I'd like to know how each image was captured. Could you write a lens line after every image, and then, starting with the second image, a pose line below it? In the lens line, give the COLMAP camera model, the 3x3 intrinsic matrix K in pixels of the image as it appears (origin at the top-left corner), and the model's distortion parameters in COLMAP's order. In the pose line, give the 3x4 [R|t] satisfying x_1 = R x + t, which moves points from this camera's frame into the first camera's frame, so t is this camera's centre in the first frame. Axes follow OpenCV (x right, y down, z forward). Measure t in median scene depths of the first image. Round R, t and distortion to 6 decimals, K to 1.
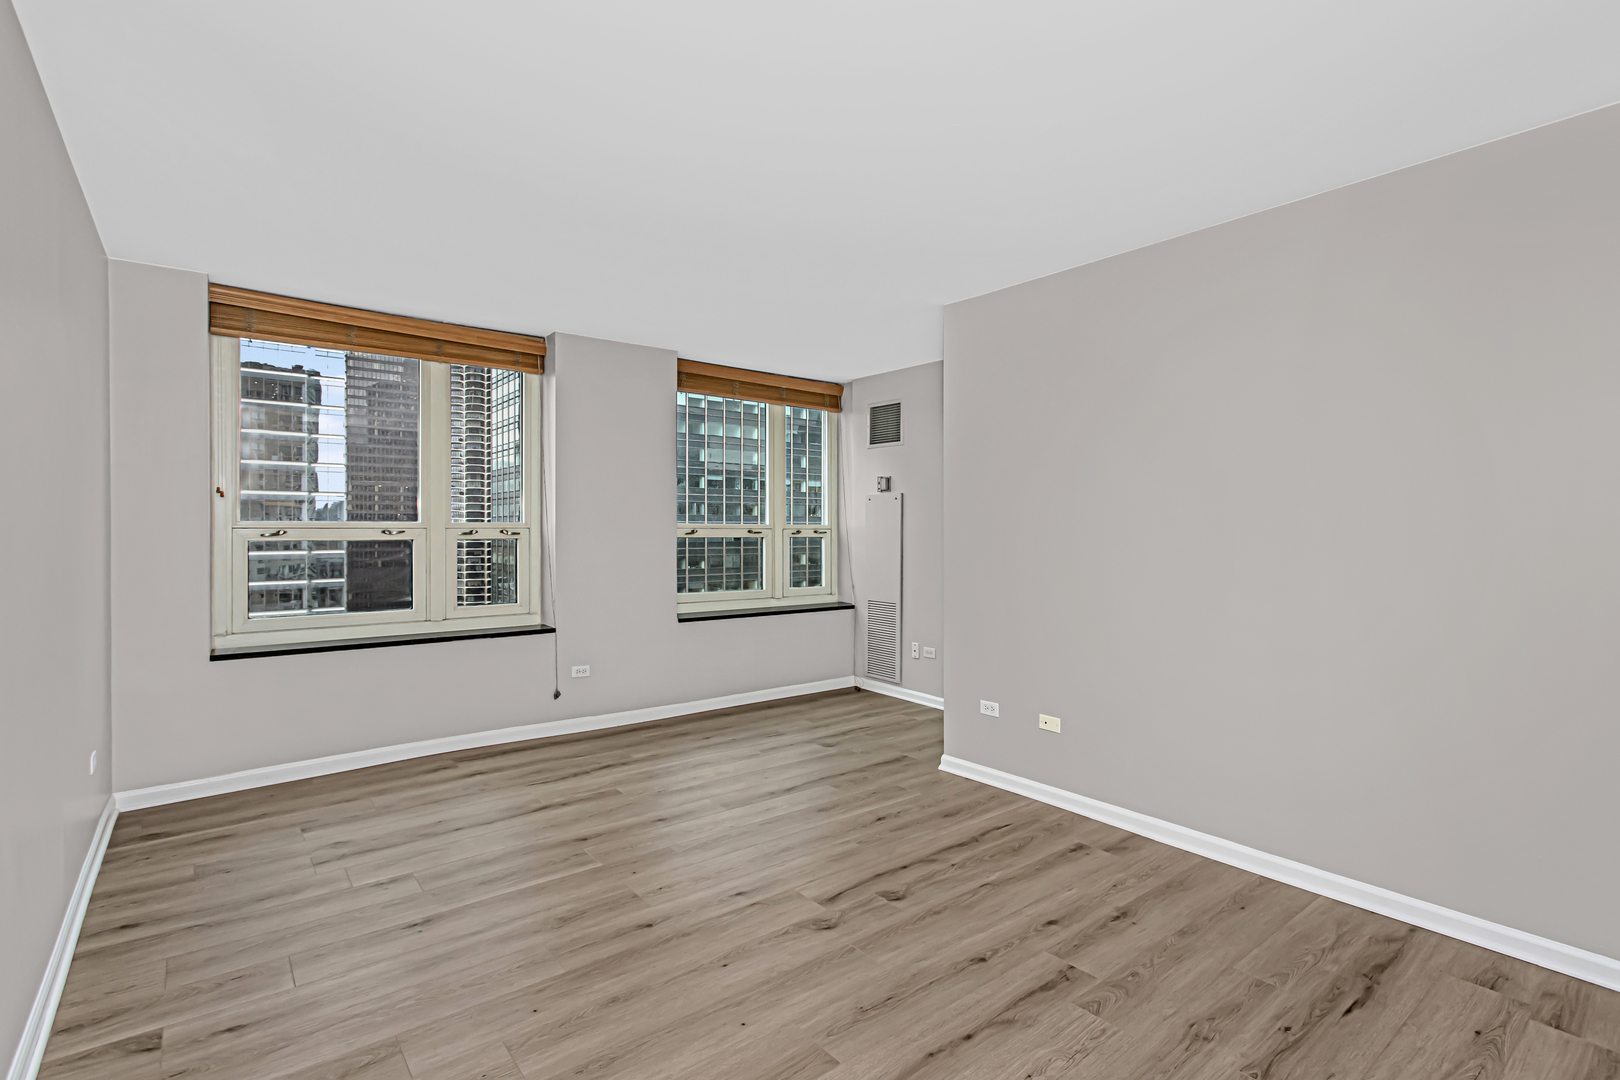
lens RADIAL K [[768.0, 0, 809.8], [0, 768.0, 534.9], [0, 0, 1]] dist [-0.000732, 0.000816]
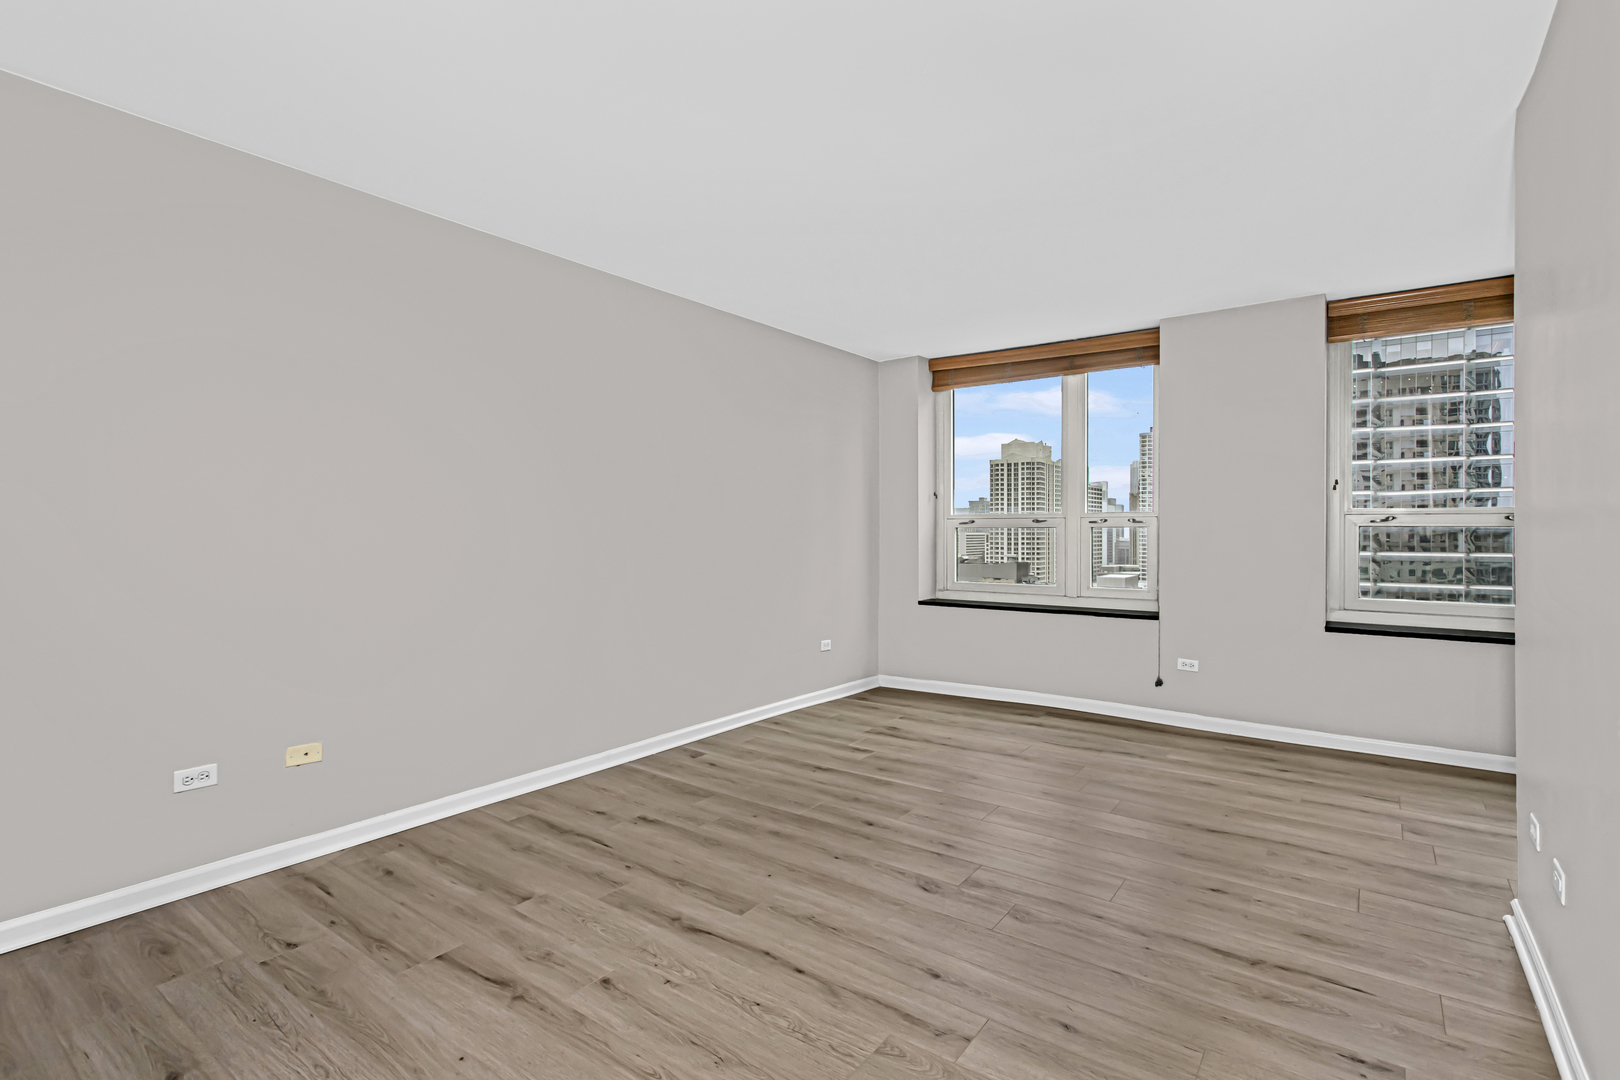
lens RADIAL K [[768.0, 0, 807.9], [0, 768.0, 533.2], [0, 0, 1]] dist [-0.000732, 0.000816]
pose [[0.259250, 0.005285, -0.965796, 0.821551], [-0.007364, 0.999967, 0.003495, 0.022533], [0.965782, 0.006206, 0.259280, 0.478246]]
